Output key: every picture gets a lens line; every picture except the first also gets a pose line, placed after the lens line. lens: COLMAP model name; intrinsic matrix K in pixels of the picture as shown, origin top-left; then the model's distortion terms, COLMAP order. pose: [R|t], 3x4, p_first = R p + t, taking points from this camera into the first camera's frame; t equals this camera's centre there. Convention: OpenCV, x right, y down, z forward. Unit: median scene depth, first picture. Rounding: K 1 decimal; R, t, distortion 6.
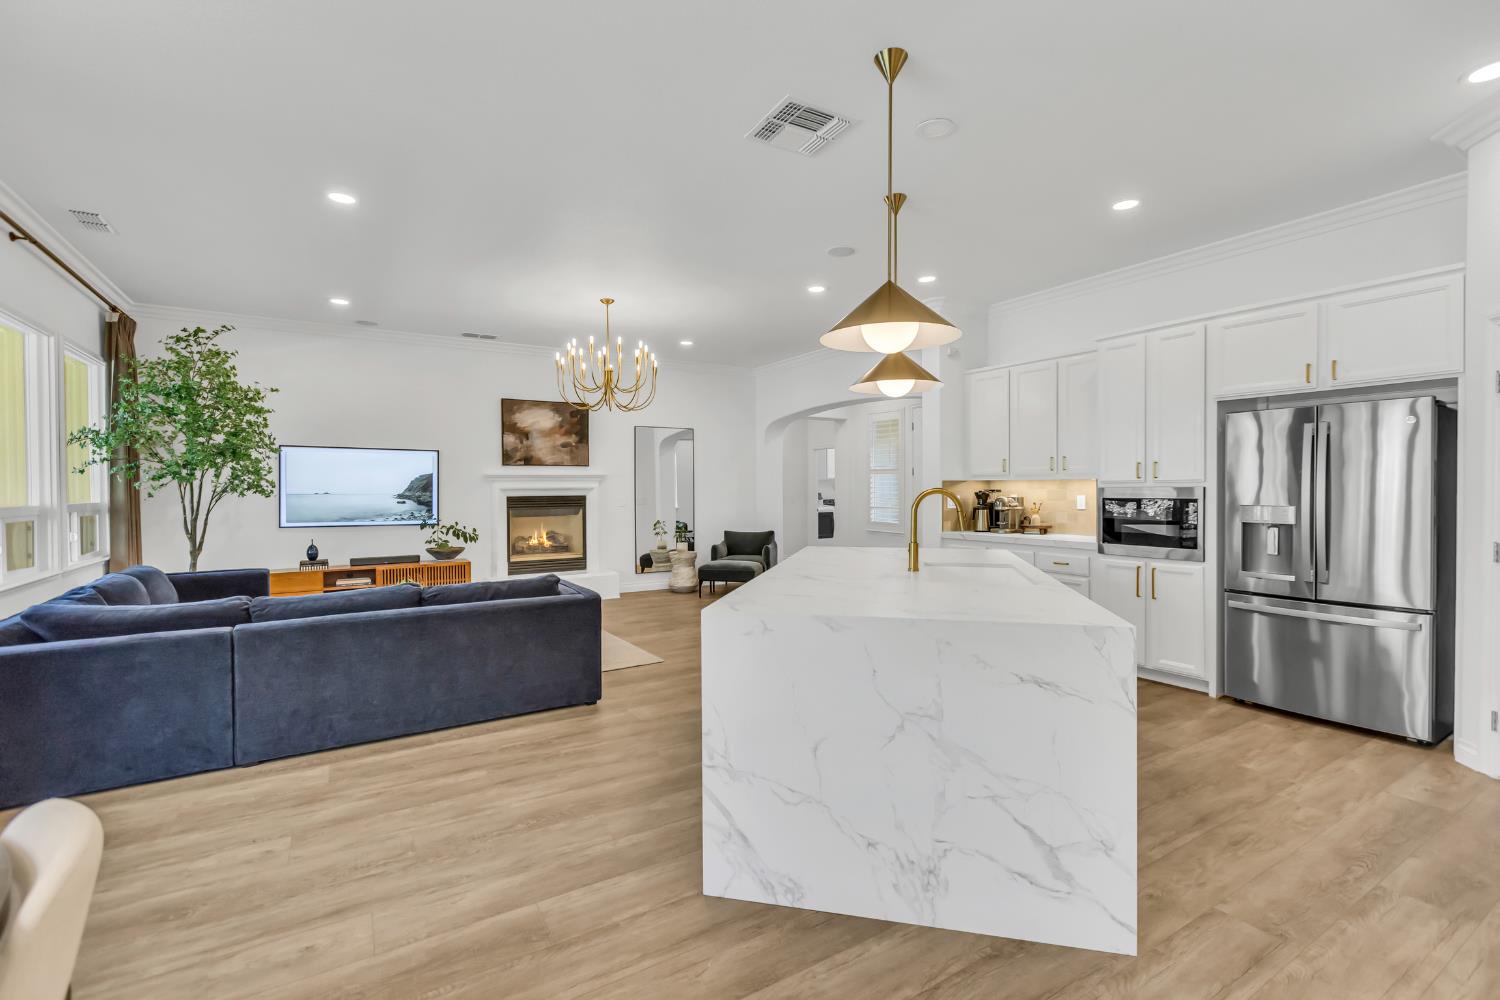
lens RADIAL K [[676.0, 0, 739.7], [0, 676.0, 489.6], [0, 0, 1]] dist [0.015069, 0.000697]
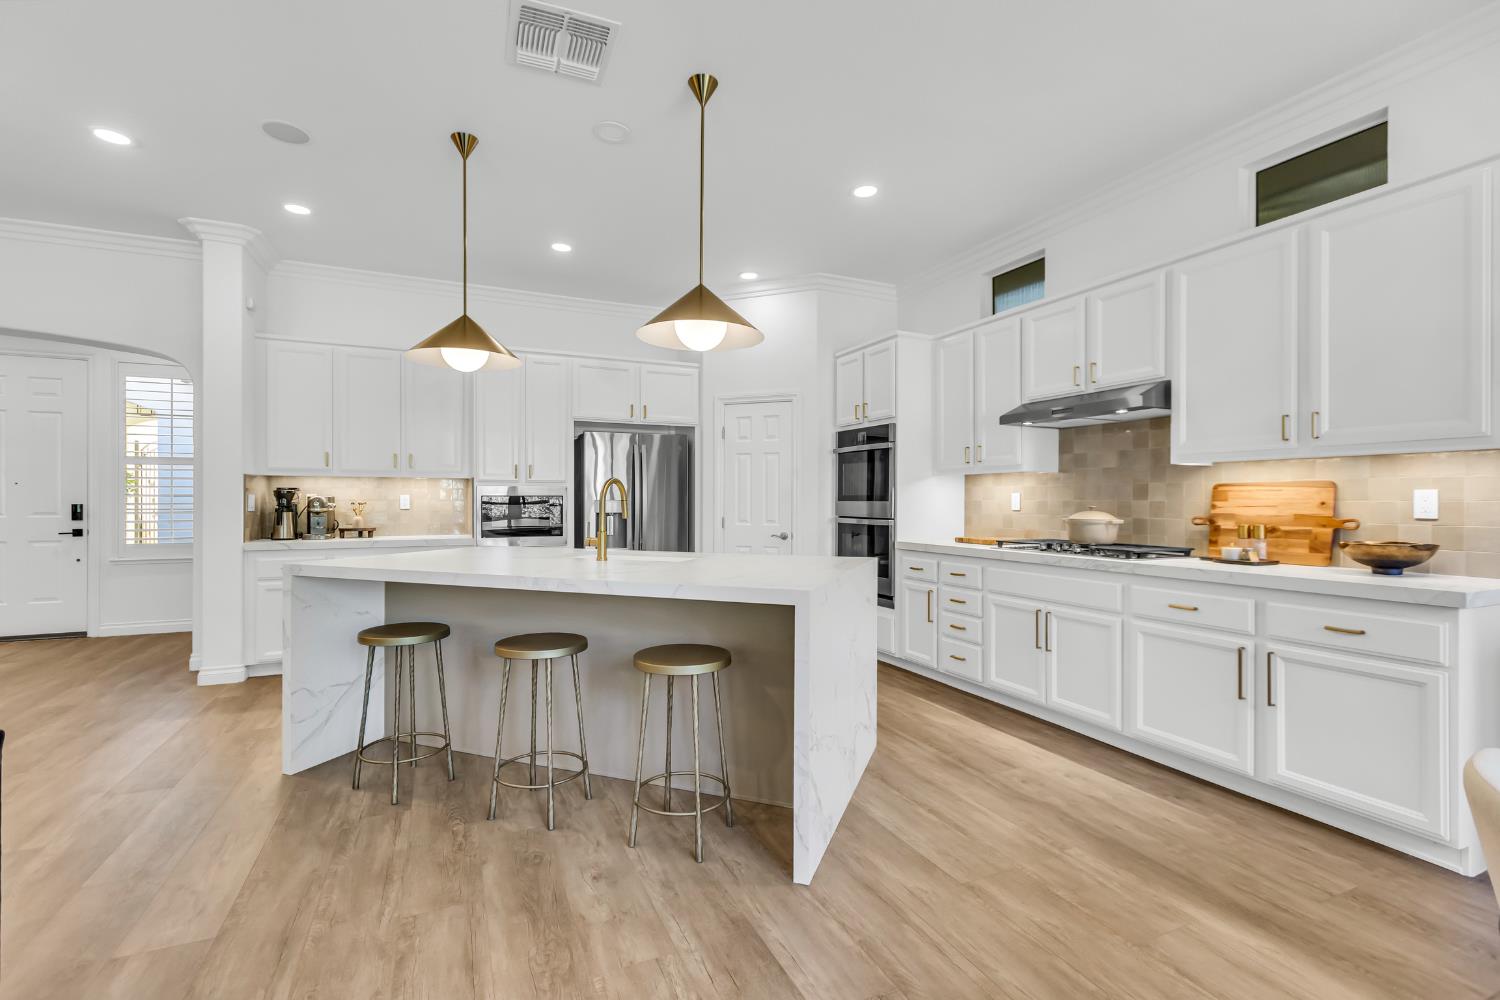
lens RADIAL K [[676.0, 0, 736.1], [0, 676.0, 500.6], [0, 0, 1]] dist [0.015069, 0.000697]
pose [[0.110932, -0.001032, 0.993827, -0.555460], [0.003556, 0.999993, 0.000641, 0.023123], [-0.993822, 0.003463, 0.110935, 0.532959]]
